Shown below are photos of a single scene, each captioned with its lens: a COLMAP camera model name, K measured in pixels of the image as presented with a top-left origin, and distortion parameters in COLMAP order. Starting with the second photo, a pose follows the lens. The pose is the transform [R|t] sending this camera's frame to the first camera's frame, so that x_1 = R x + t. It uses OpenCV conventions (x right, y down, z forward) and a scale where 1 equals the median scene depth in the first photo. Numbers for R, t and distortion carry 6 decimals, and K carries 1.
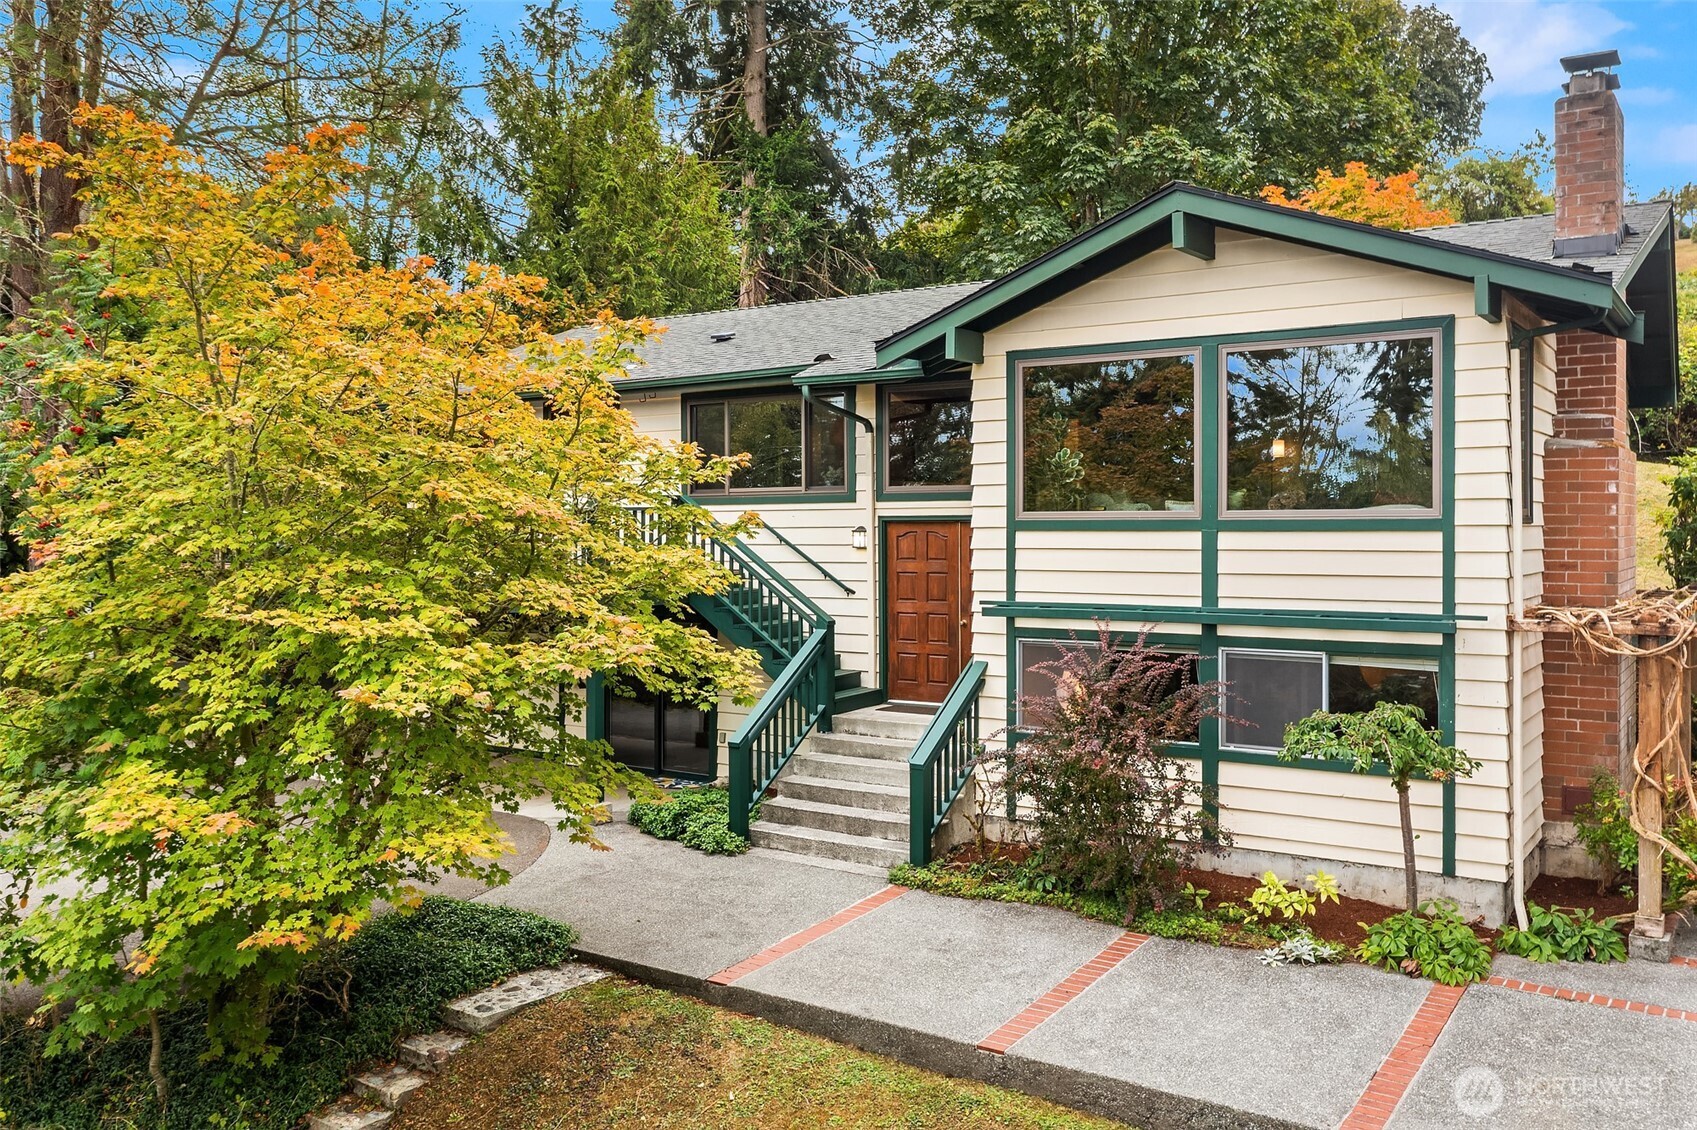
lens RADIAL K [[1408.2, 0, 843.9], [0, 1408.2, 504.1], [0, 0, 1]] dist [-0.004175, -0.006310]
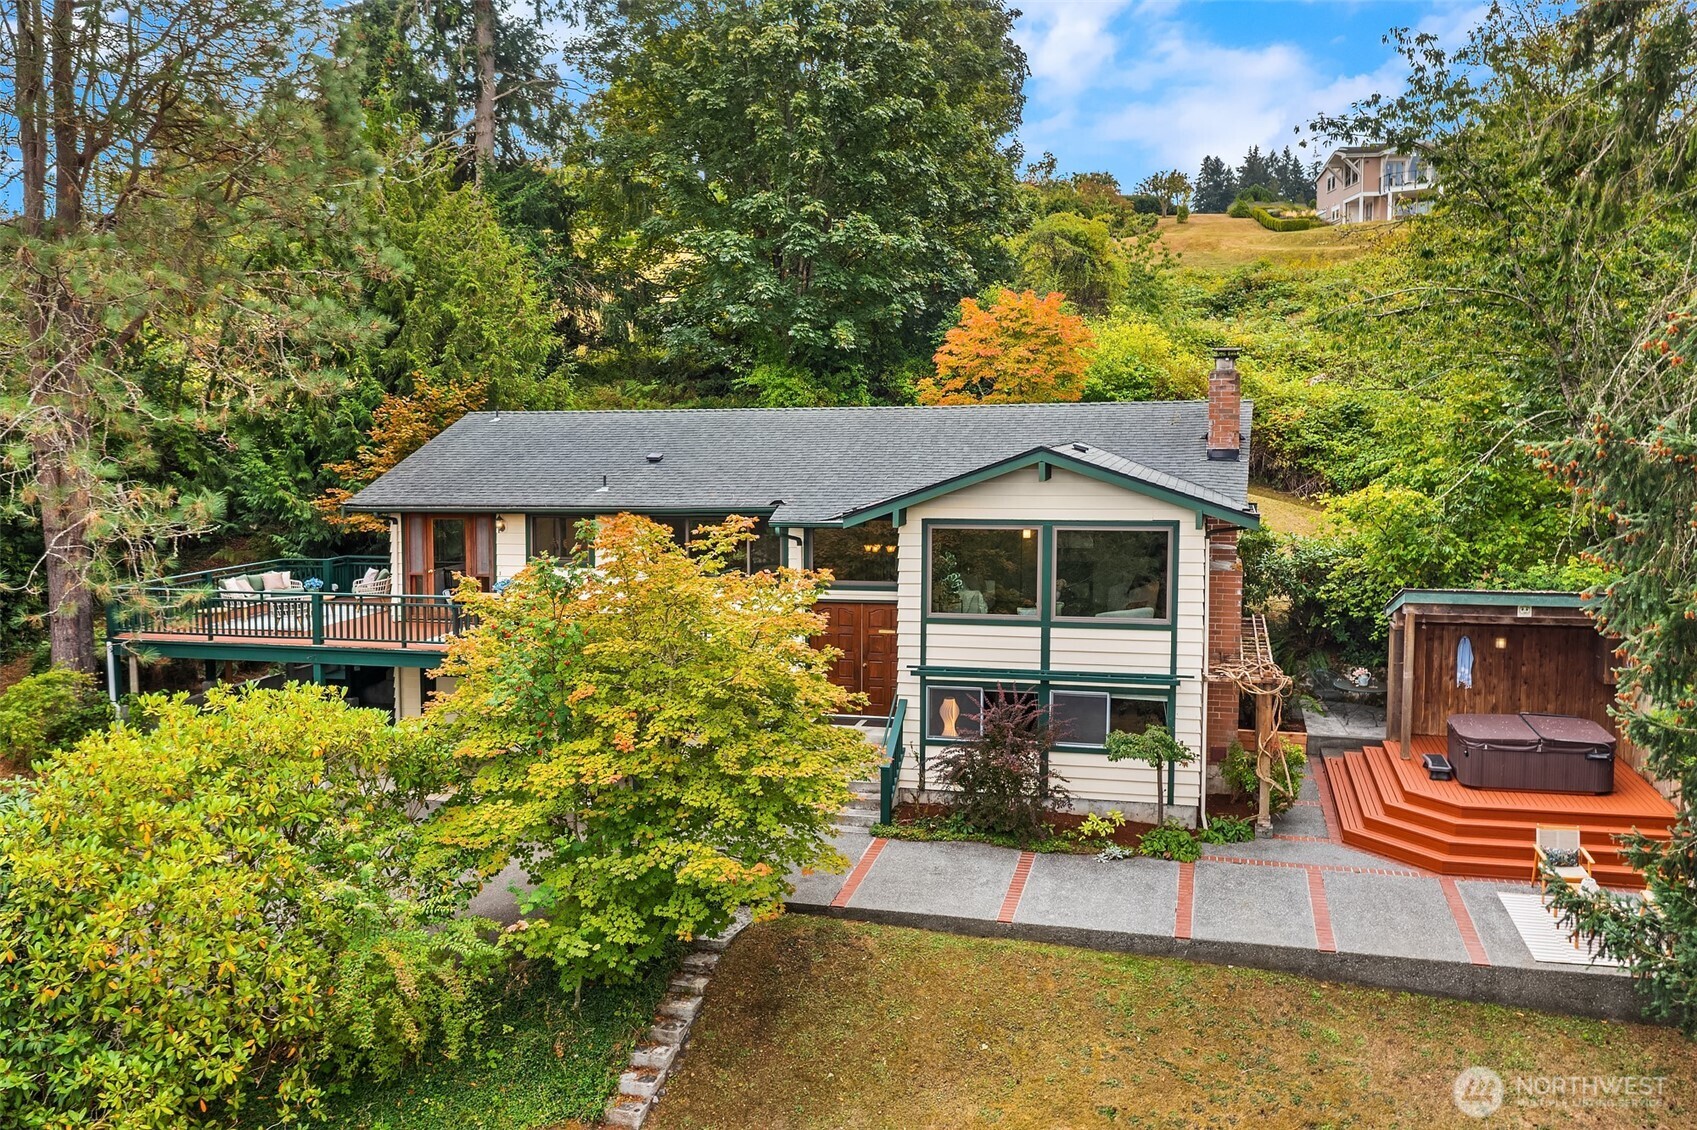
lens RADIAL K [[1373.0, 0, 850.6], [0, 1373.0, 535.5], [0, 0, 1]] dist [-0.008798, -0.005985]
pose [[0.945505, -0.041843, 0.322909, -0.583056], [0.008635, 0.994582, 0.103595, -0.305173], [-0.325494, -0.095161, 0.940743, -0.604470]]
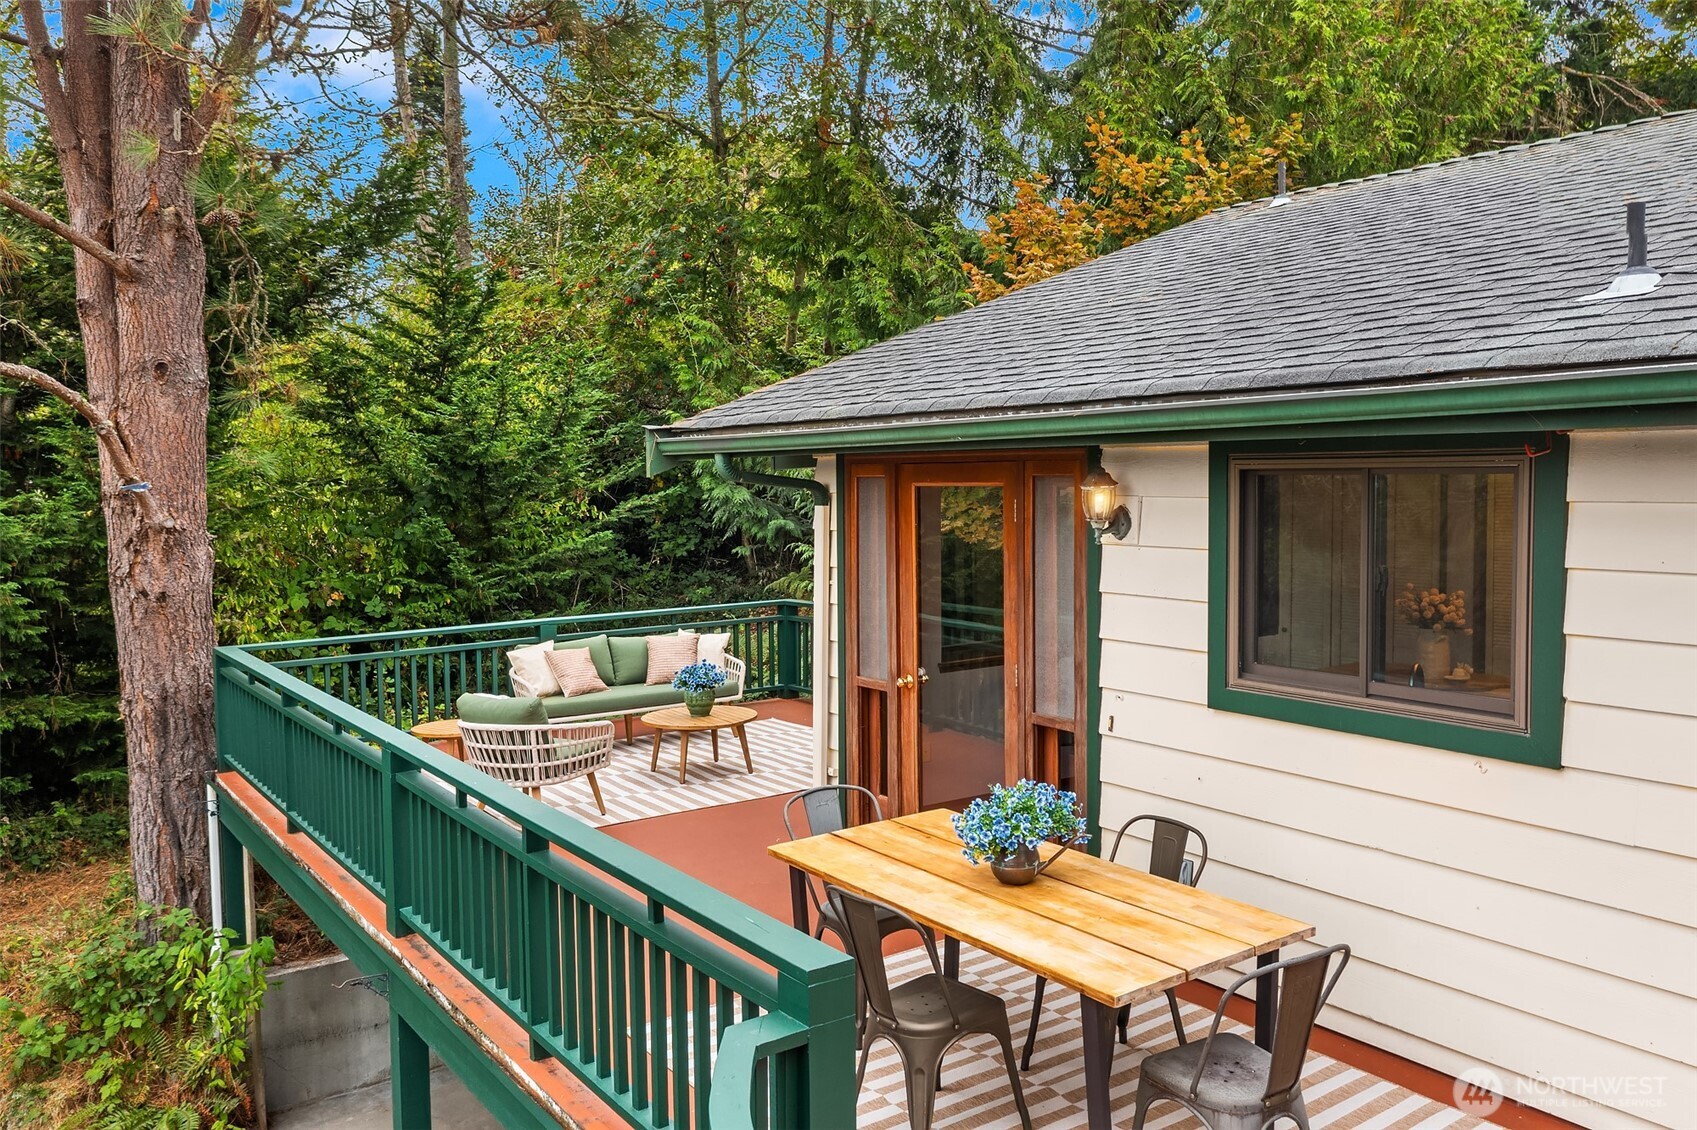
lens RADIAL K [[1373.0, 0, 850.6], [0, 1373.0, 535.5], [0, 0, 1]] dist [-0.008798, -0.005985]
pose [[0.932011, -0.002084, -0.362424, -0.314439], [0.030913, 0.996797, 0.073764, -0.124664], [0.361110, -0.079952, 0.929090, 1.190026]]
